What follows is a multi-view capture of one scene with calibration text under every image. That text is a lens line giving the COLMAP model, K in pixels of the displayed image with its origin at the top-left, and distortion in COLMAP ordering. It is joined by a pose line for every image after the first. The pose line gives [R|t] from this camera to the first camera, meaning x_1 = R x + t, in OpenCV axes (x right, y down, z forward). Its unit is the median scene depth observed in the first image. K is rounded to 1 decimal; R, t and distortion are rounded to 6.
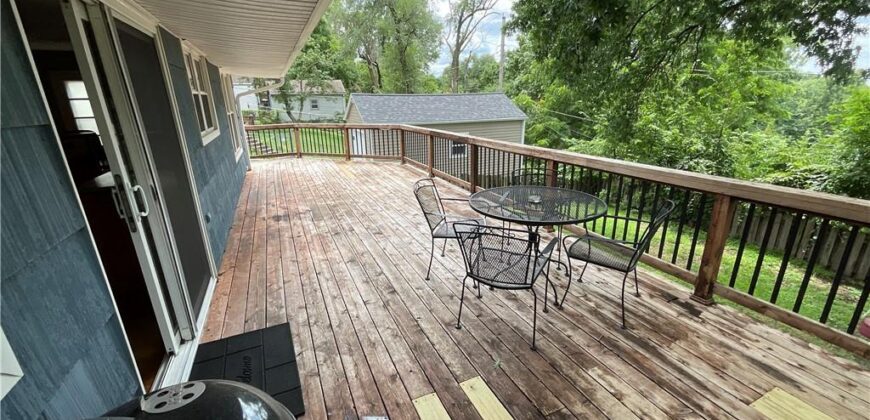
lens RADIAL K [[352.1, 0, 435.0], [0, 352.1, 208.5], [0, 0, 1]] dist [0.003515, -0.000106]
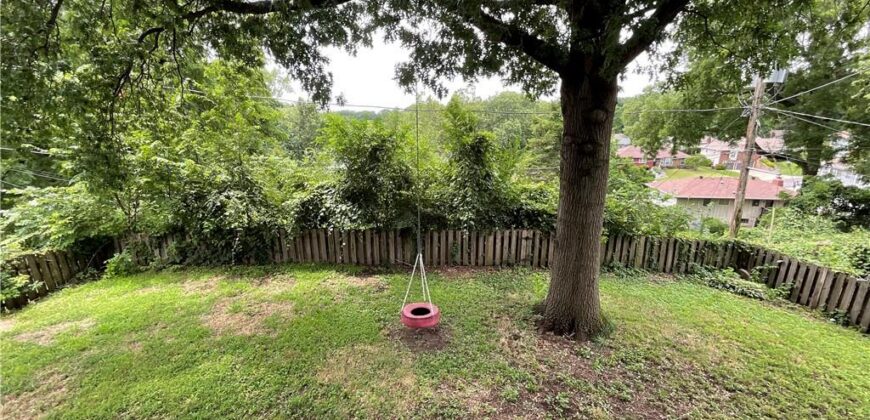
lens RADIAL K [[352.1, 0, 430.8], [0, 352.1, 211.0], [0, 0, 1]] dist [0.003515, -0.000106]
pose [[0.400292, -0.223228, 0.888783, 0.165916], [0.271573, 0.955206, 0.117600, -0.061028], [-0.875223, 0.194295, 0.442984, 0.188697]]
